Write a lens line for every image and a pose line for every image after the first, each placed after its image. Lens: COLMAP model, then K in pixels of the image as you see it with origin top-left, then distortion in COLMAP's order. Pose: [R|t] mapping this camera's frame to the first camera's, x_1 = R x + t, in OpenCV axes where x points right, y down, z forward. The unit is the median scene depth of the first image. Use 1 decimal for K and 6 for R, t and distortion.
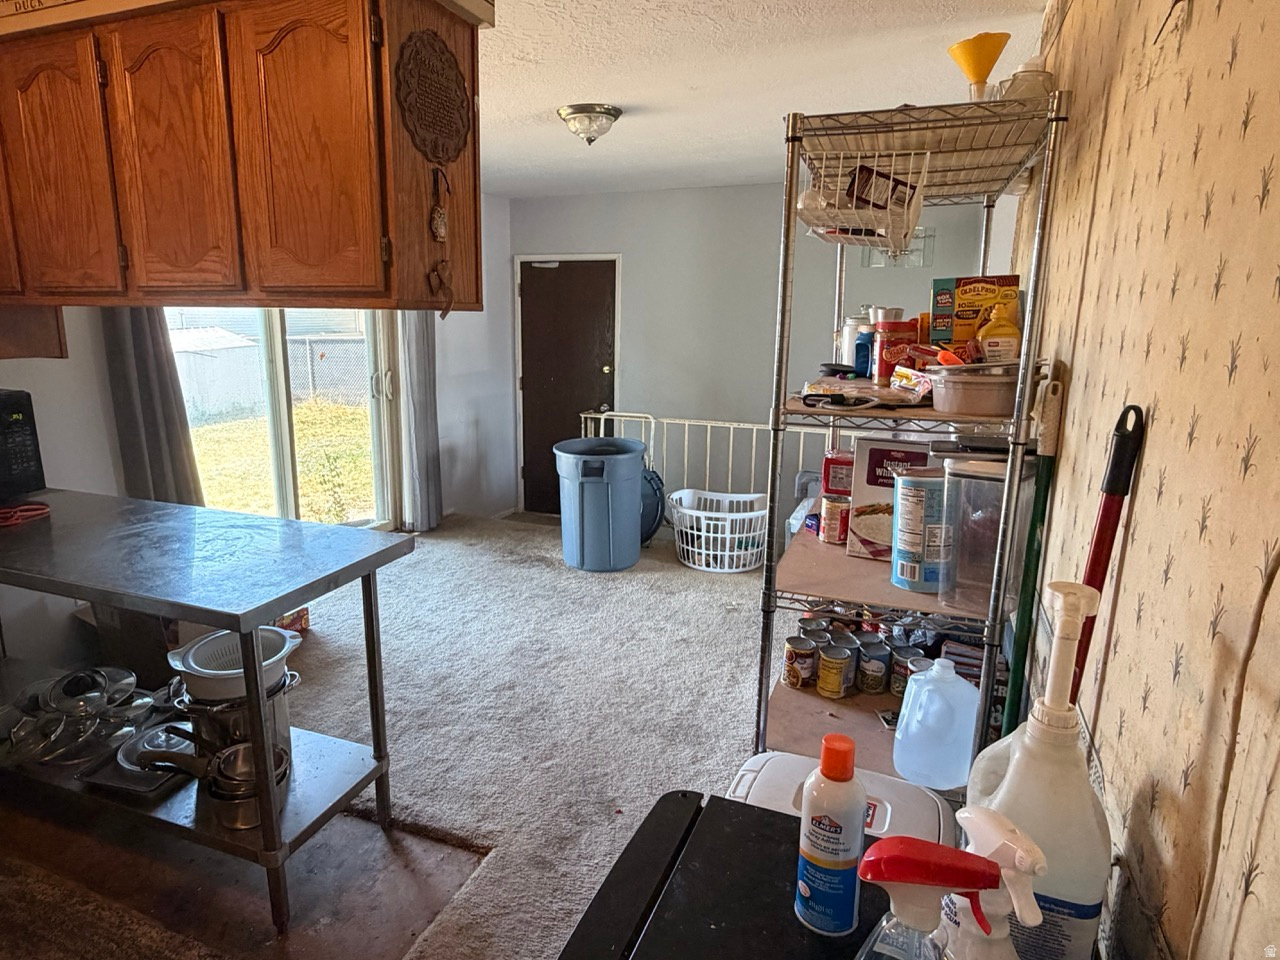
lens RADIAL K [[783.0, 0, 636.7], [0, 783.0, 478.0], [0, 0, 1]] dist [0.000604, 0.000895]
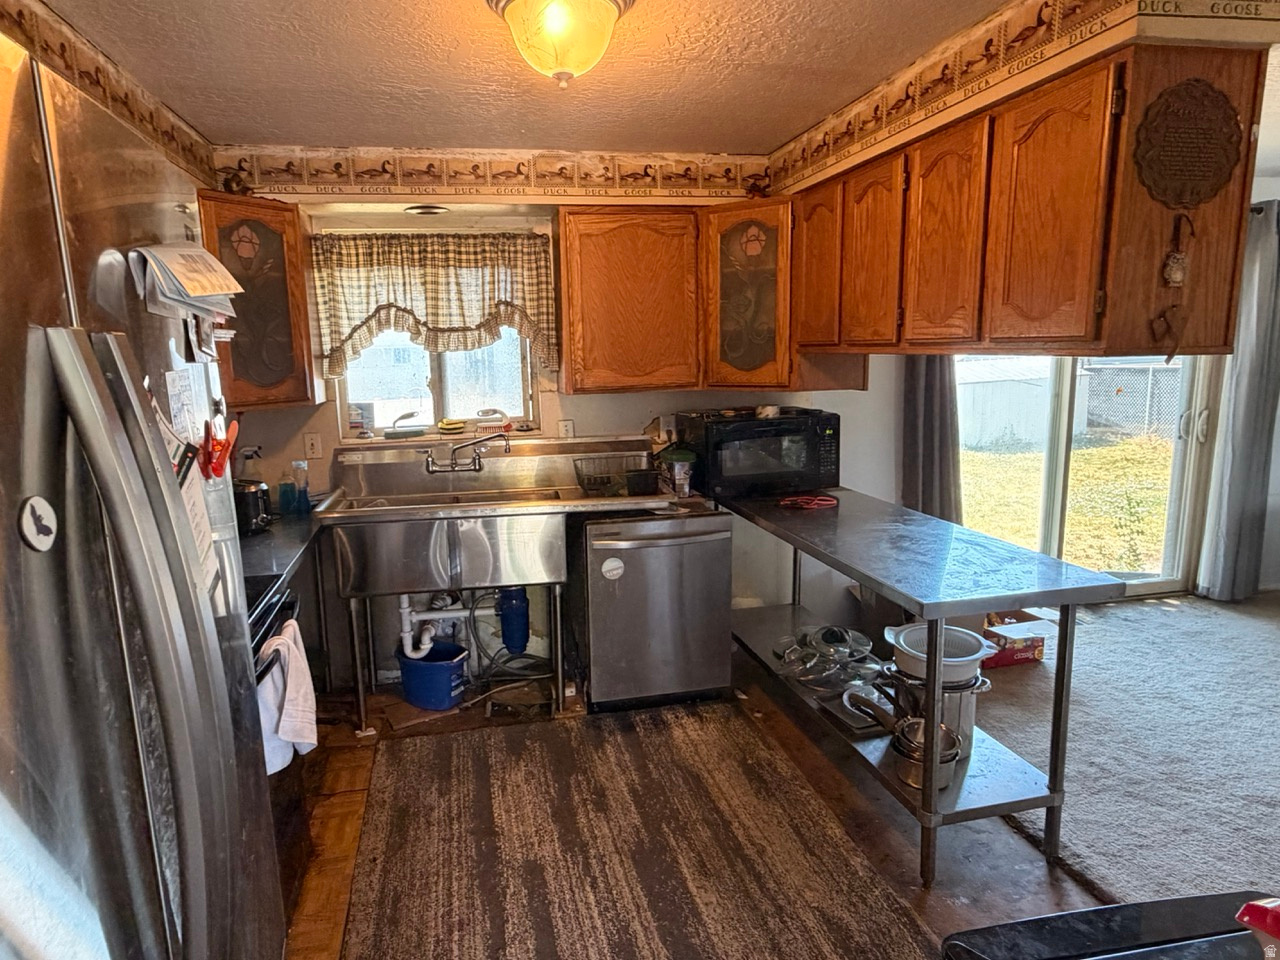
lens RADIAL K [[783.0, 0, 636.7], [0, 783.0, 478.0], [0, 0, 1]] dist [0.000604, 0.000895]
pose [[0.581681, 0.117775, -0.804846, 0.133014], [-0.148705, 0.988184, 0.037130, 0.000256], [0.799709, 0.098087, 0.592321, -0.076789]]
